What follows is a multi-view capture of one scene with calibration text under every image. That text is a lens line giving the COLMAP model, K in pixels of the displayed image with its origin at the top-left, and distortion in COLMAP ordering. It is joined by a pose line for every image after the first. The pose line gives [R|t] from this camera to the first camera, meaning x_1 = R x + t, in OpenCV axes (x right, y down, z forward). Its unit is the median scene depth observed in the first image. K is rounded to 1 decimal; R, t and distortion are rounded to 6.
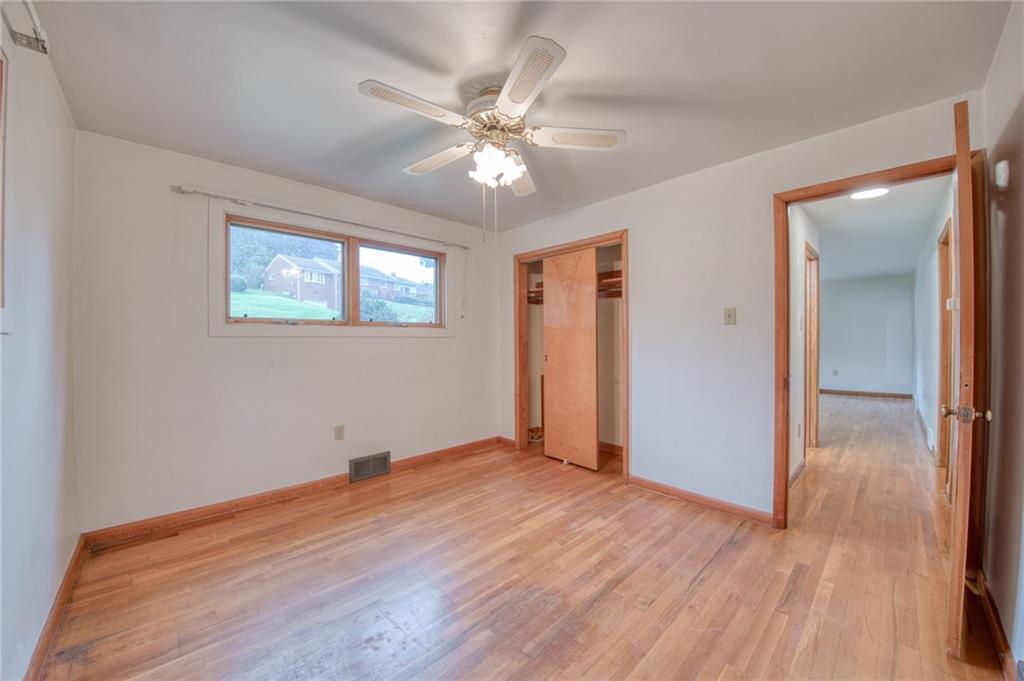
lens RADIAL K [[371.4, 0, 512.0], [0, 371.4, 340.5], [0, 0, 1]] dist [-0.022983, -0.000223]
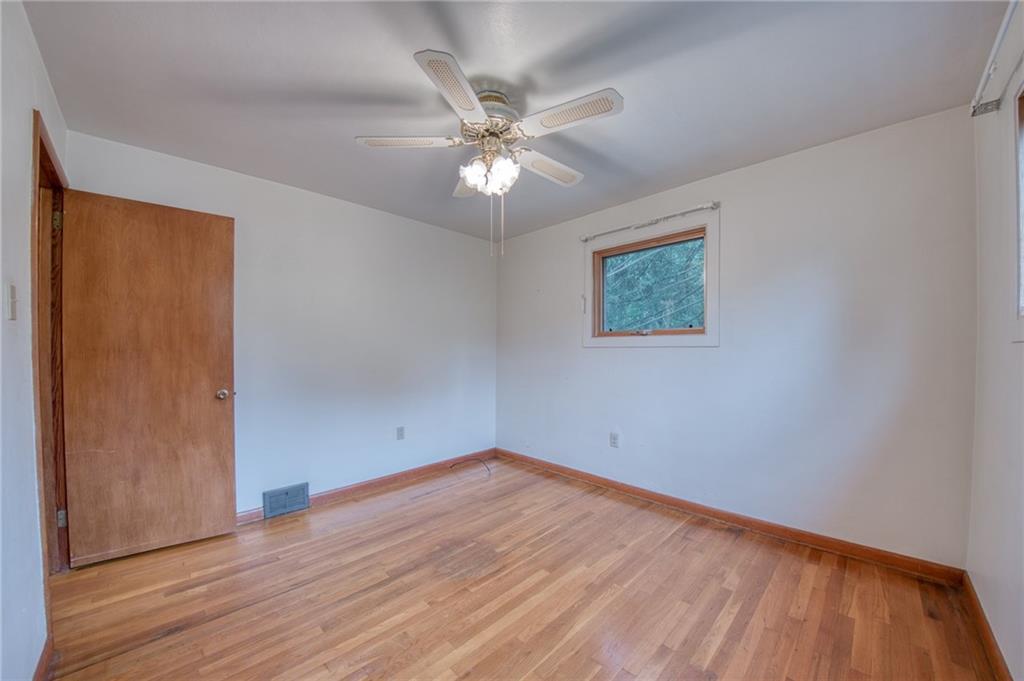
lens RADIAL K [[366.8, 0, 509.2], [0, 366.8, 357.7], [0, 0, 1]] dist [-0.025109, -0.000314]
pose [[-0.999810, 0.005150, -0.018800, -0.047159], [0.004744, 0.999756, 0.021552, -0.006370], [0.018906, 0.021459, -0.999591, 1.321158]]
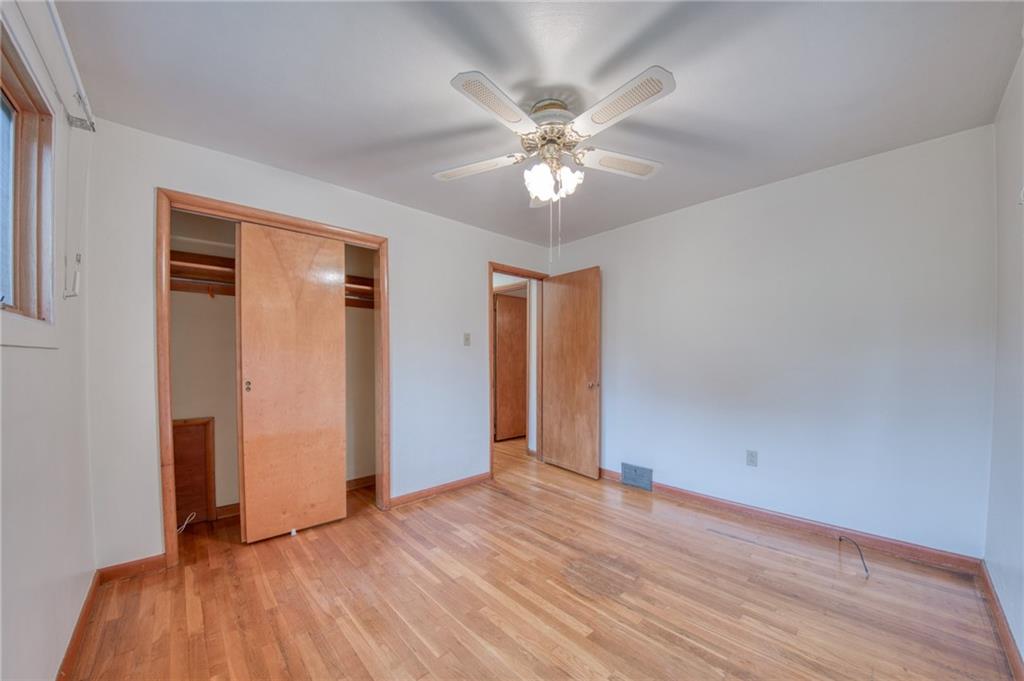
lens RADIAL K [[376.0, 0, 526.2], [0, 376.0, 359.7], [0, 0, 1]] dist [-0.019772, -0.000158]
pose [[-0.016093, -0.007748, 0.999840, -0.705832], [-0.001508, 0.999969, 0.007725, -0.002954], [-0.999869, -0.001384, -0.016104, 0.726914]]
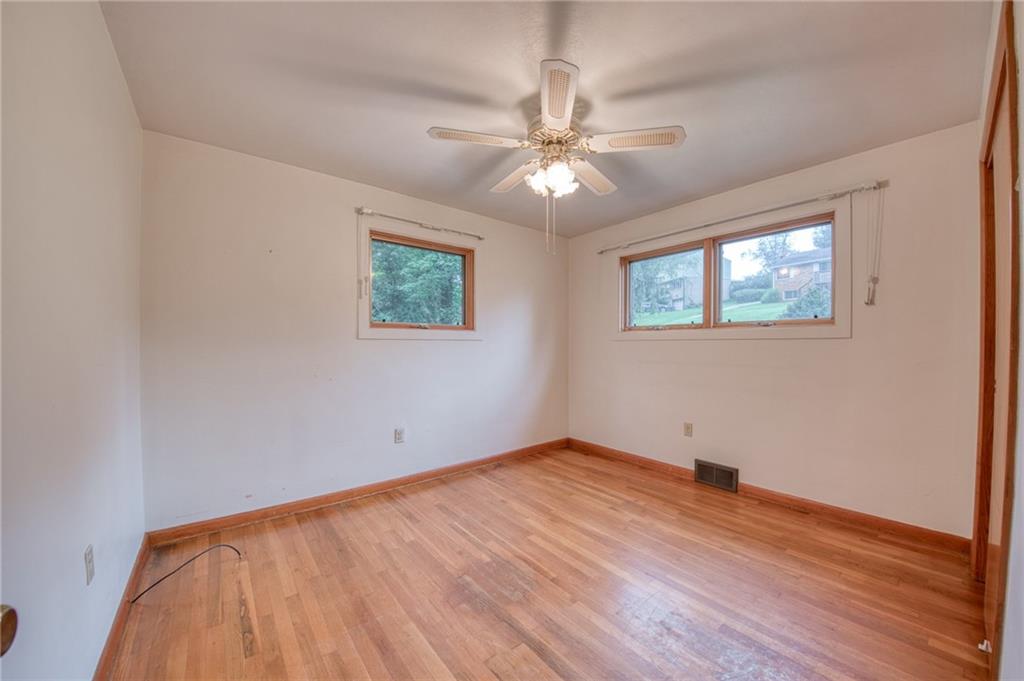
lens RADIAL K [[378.3, 0, 534.5], [0, 378.3, 349.3], [0, 0, 1]] dist [-0.000857, -0.000175]
pose [[-0.055816, 0.019928, -0.998242, 0.704669], [0.002478, 0.999800, 0.019821, -0.005275], [0.998438, -0.001367, -0.055855, 0.674253]]
